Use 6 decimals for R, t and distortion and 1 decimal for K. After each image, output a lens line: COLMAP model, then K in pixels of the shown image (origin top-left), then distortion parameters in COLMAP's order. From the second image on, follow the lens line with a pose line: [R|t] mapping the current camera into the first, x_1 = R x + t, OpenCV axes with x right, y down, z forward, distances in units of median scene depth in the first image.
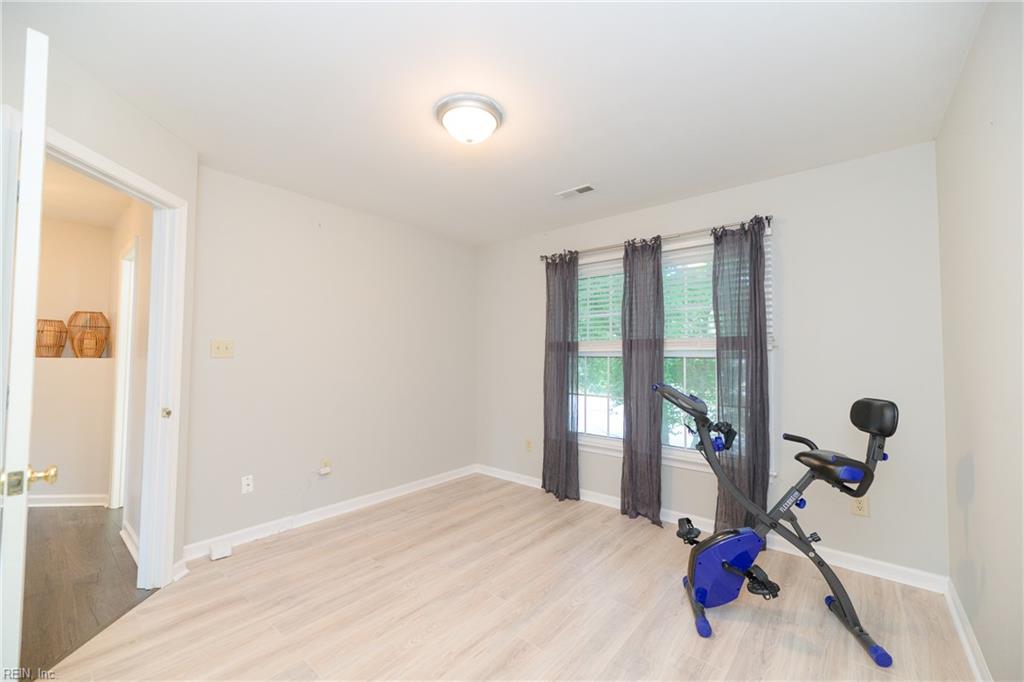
lens RADIAL K [[410.0, 0, 512.0], [0, 410.0, 341.0], [0, 0, 1]] dist [0.009298, 0.000118]
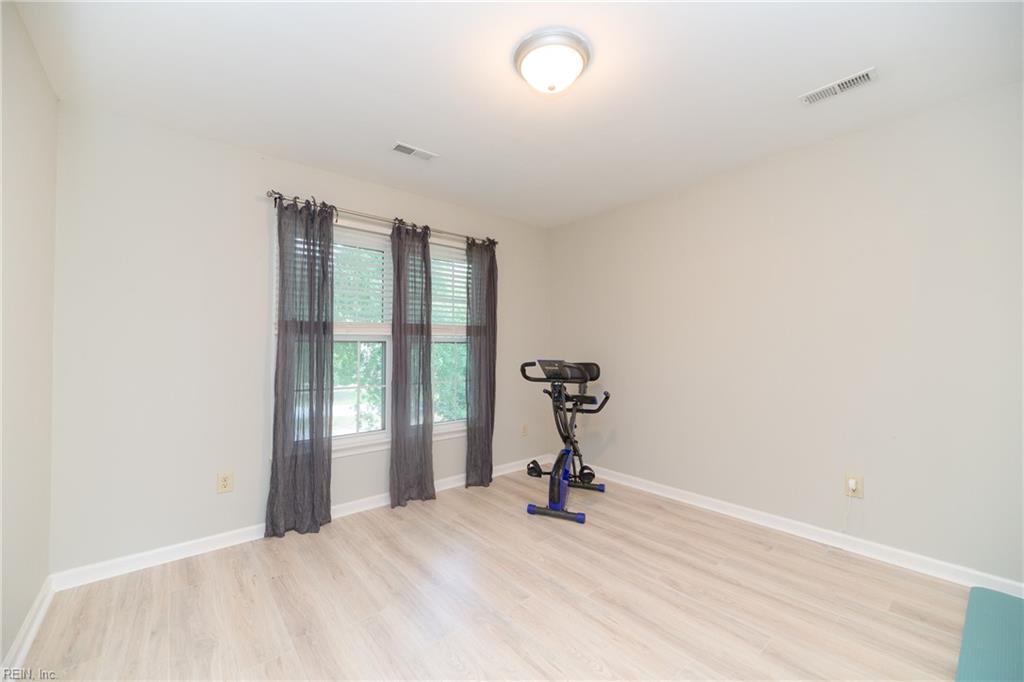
lens RADIAL K [[410.0, 0, 512.0], [0, 410.0, 341.0], [0, 0, 1]] dist [0.009298, 0.000118]
pose [[0.171134, 0.004647, 0.985237, -0.607032], [-0.037266, 0.999304, 0.001759, 0.025723], [-0.984543, -0.037016, 0.171188, 0.569409]]
